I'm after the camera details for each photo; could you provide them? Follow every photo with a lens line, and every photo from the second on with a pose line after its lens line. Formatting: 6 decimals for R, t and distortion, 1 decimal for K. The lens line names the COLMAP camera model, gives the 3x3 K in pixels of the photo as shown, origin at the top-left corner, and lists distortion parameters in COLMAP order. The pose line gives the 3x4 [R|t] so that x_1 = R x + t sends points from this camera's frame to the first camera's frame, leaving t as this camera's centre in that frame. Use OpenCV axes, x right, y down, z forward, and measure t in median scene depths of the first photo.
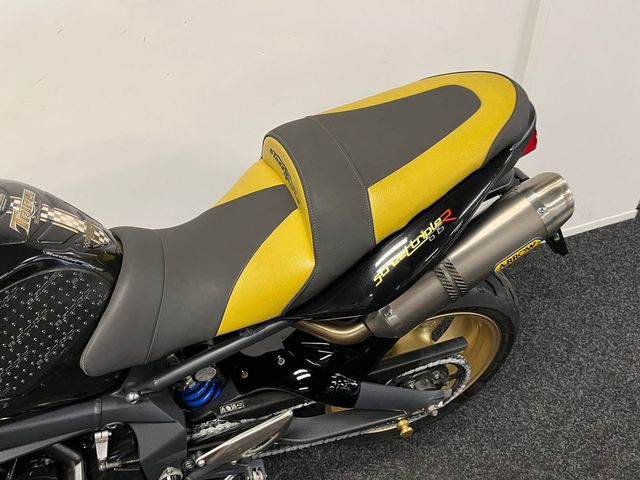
lens RADIAL K [[488.6, 0, 320.0], [0, 488.6, 240.0], [0, 0, 1]] dist [0.094880, -0.133609]
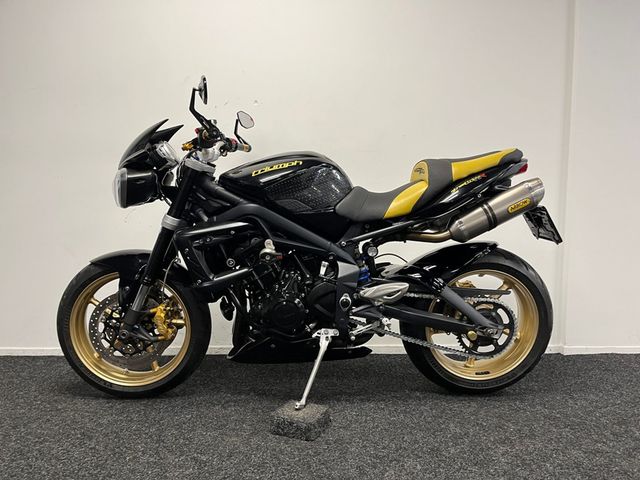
lens RADIAL K [[488.6, 0, 320.0], [0, 488.6, 240.0], [0, 0, 1]] dist [0.094880, -0.133609]
pose [[0.957659, 0.078881, -0.276888, 0.153639], [-0.221162, 0.817292, -0.532091, 1.531281], [0.184326, 0.570799, 0.800133, -0.869811]]
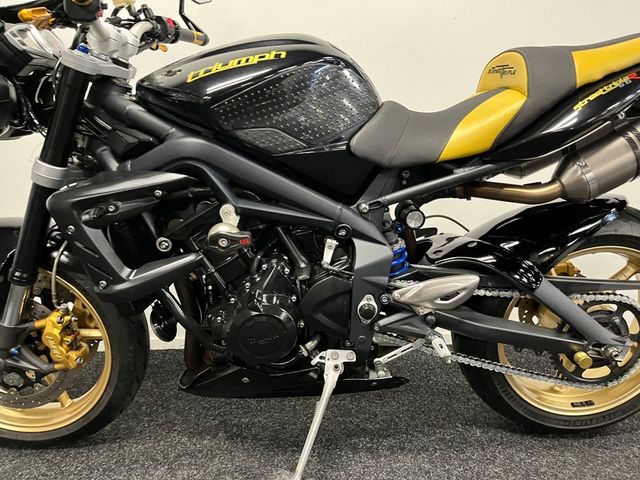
lens RADIAL K [[488.6, 0, 320.0], [0, 488.6, 240.0], [0, 0, 1]] dist [0.094880, -0.133609]
pose [[0.955222, 0.111558, -0.274053, -0.121810], [-0.217680, 0.892295, -0.395507, 0.915856], [0.200414, 0.437453, 0.876624, -0.125330]]
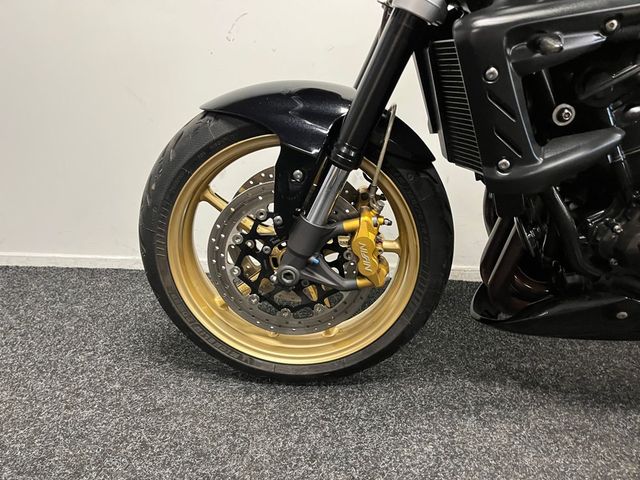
lens RADIAL K [[488.6, 0, 320.0], [0, 488.6, 240.0], [0, 0, 1]] dist [0.094880, -0.133609]
pose [[0.934107, 0.181738, -0.307270, -0.941622], [-0.272968, 0.918315, -0.286682, 1.082446], [0.230069, 0.351667, 0.907413, 0.094352]]
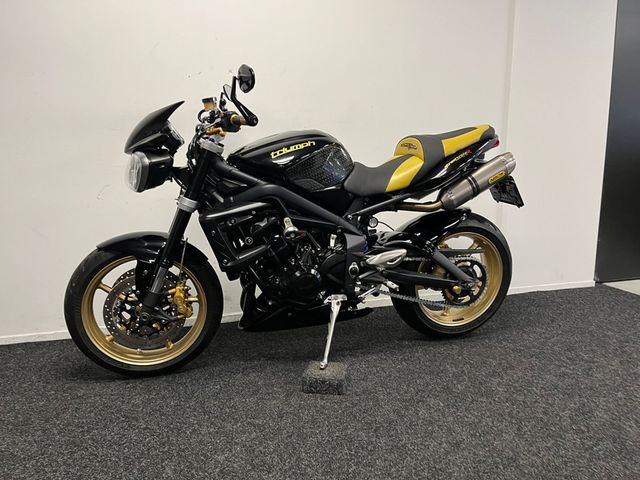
lens RADIAL K [[488.6, 0, 320.0], [0, 488.6, 240.0], [0, 0, 1]] dist [0.094880, -0.133609]
pose [[0.997609, 0.048677, -0.049065, -0.394770], [-0.066203, 0.876908, -0.476078, 1.601662], [0.019851, 0.478188, 0.878033, -1.141546]]
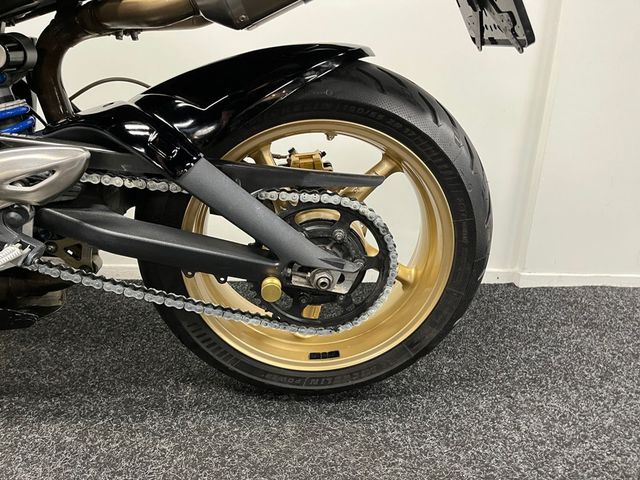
lens RADIAL K [[488.6, 0, 320.0], [0, 488.6, 240.0], [0, 0, 1]] dist [0.094880, -0.133609]
pose [[0.960239, 0.166216, -0.224304, 0.499303], [-0.233953, 0.917501, -0.321648, 0.697049], [0.152336, 0.361336, 0.919908, 0.519468]]
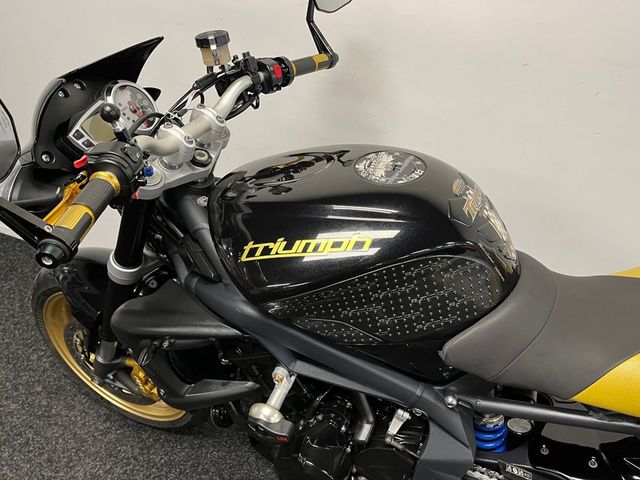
lens RADIAL K [[488.6, 0, 320.0], [0, 488.6, 240.0], [0, 0, 1]] dist [0.094880, -0.133609]
pose [[0.760187, 0.431962, -0.485309, -0.226730], [-0.476489, 0.878462, 0.035528, 0.114217], [0.441672, 0.204237, 0.873621, -0.082417]]
